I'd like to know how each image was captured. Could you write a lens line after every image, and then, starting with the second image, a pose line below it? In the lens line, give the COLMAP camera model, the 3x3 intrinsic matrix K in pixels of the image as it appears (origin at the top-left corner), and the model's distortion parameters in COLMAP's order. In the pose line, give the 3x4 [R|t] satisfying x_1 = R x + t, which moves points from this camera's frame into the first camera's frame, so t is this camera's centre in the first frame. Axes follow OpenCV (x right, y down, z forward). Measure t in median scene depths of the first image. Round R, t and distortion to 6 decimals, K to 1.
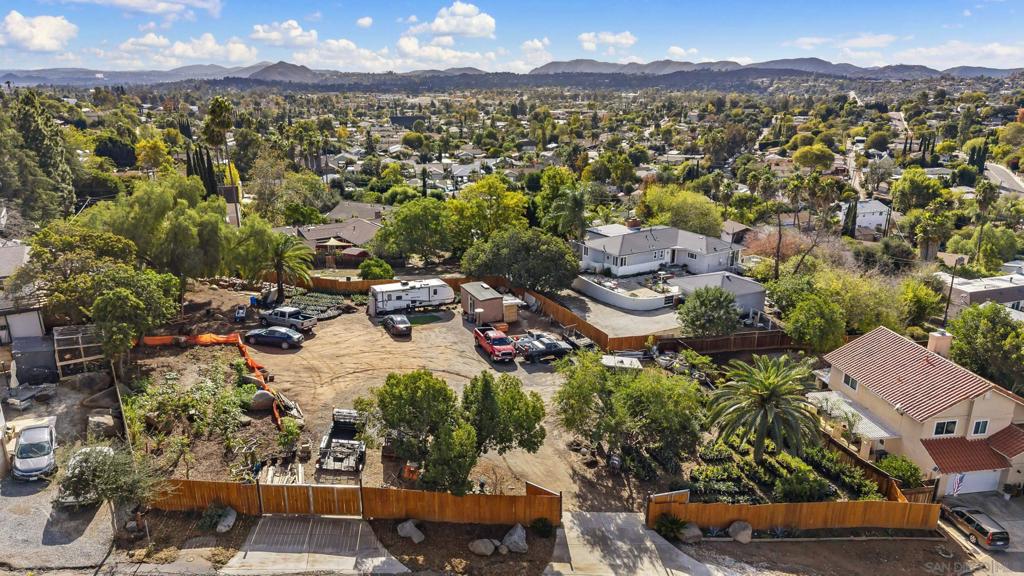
lens RADIAL K [[696.1, 0, 507.9], [0, 696.1, 293.2], [0, 0, 1]] dist [0.023771, -0.026913]
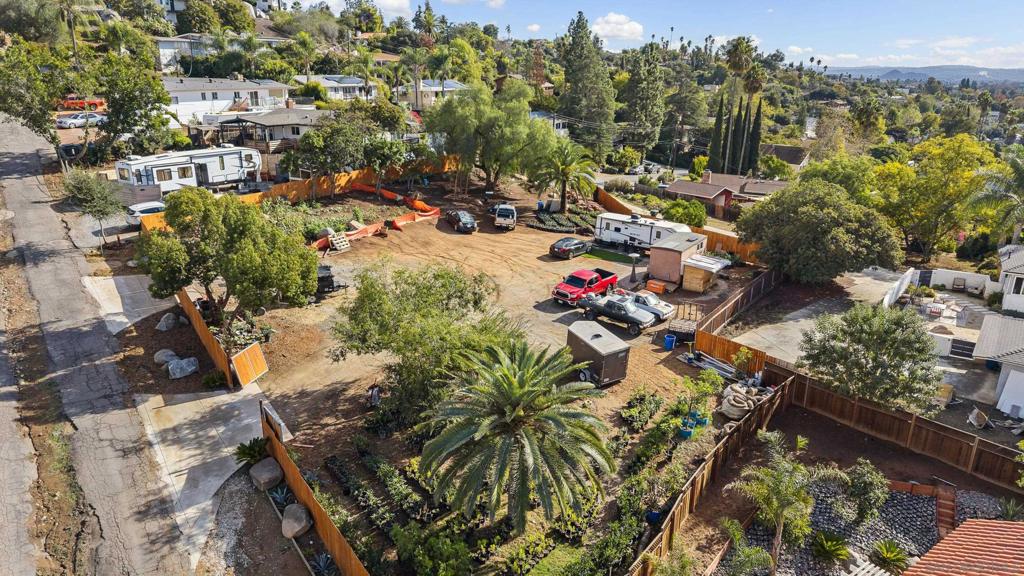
lens RADIAL K [[696.1, 0, 502.7], [0, 696.1, 292.6], [0, 0, 1]] dist [0.023771, -0.026913]
pose [[0.441600, 0.274631, -0.854147, 0.816557], [-0.277716, 0.947087, 0.160932, -0.028511], [0.853149, 0.166143, 0.494503, 0.693503]]
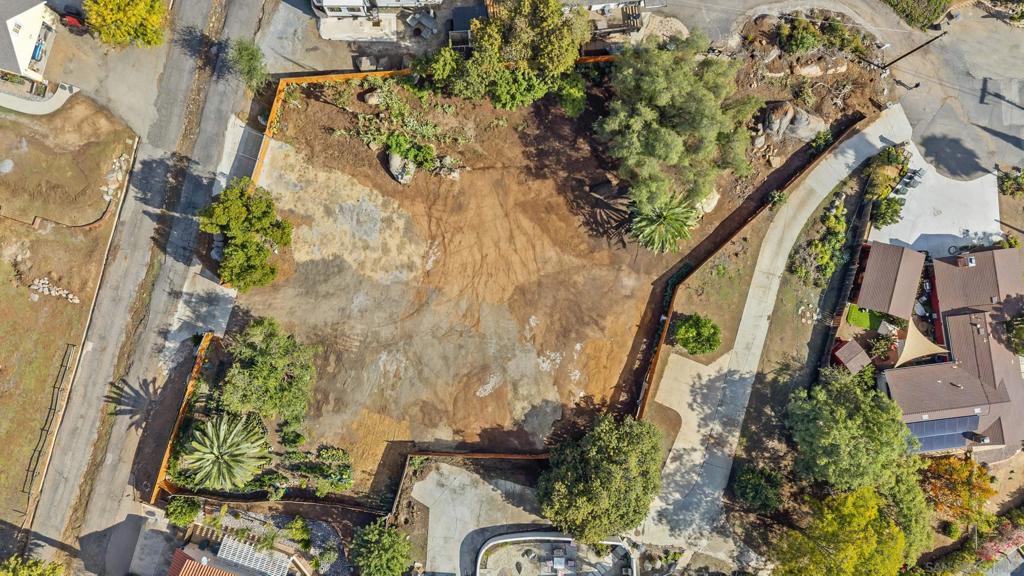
lens RADIAL K [[696.1, 0, 513.2], [0, 696.1, 288.9], [0, 0, 1]] dist [0.023771, -0.026913]
pose [[-0.471229, 0.880578, -0.050248, -0.155273], [-0.283283, -0.097152, 0.954103, -1.392313], [0.835280, 0.463836, 0.295234, 0.913278]]
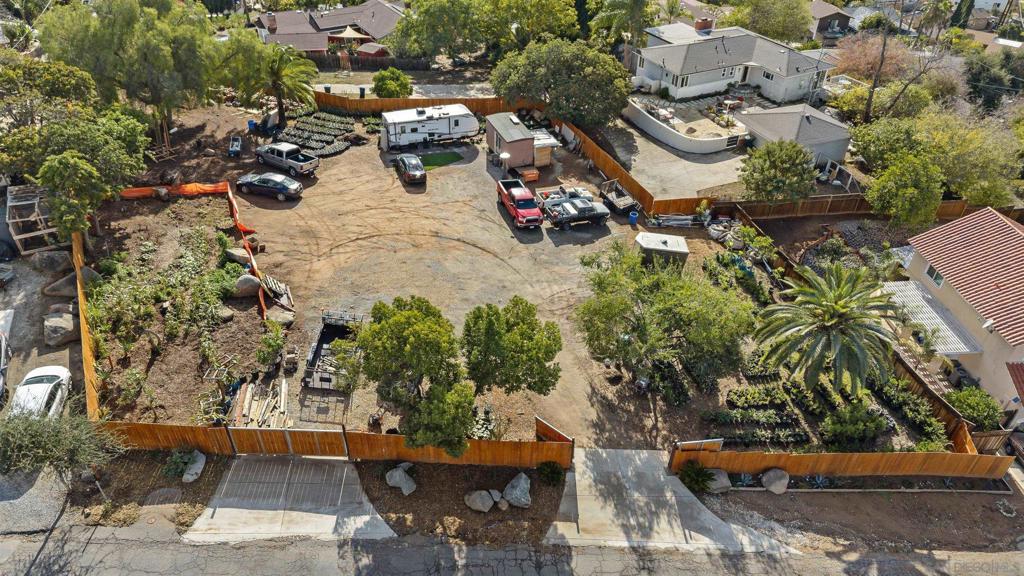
lens RADIAL K [[696.1, 0, 507.3], [0, 696.1, 293.8], [0, 0, 1]] dist [0.023771, -0.026913]
pose [[0.996914, 0.054830, -0.056184, 0.026497], [-0.032731, 0.940806, 0.337362, -0.146977], [0.071356, -0.334482, 0.939697, 0.192746]]
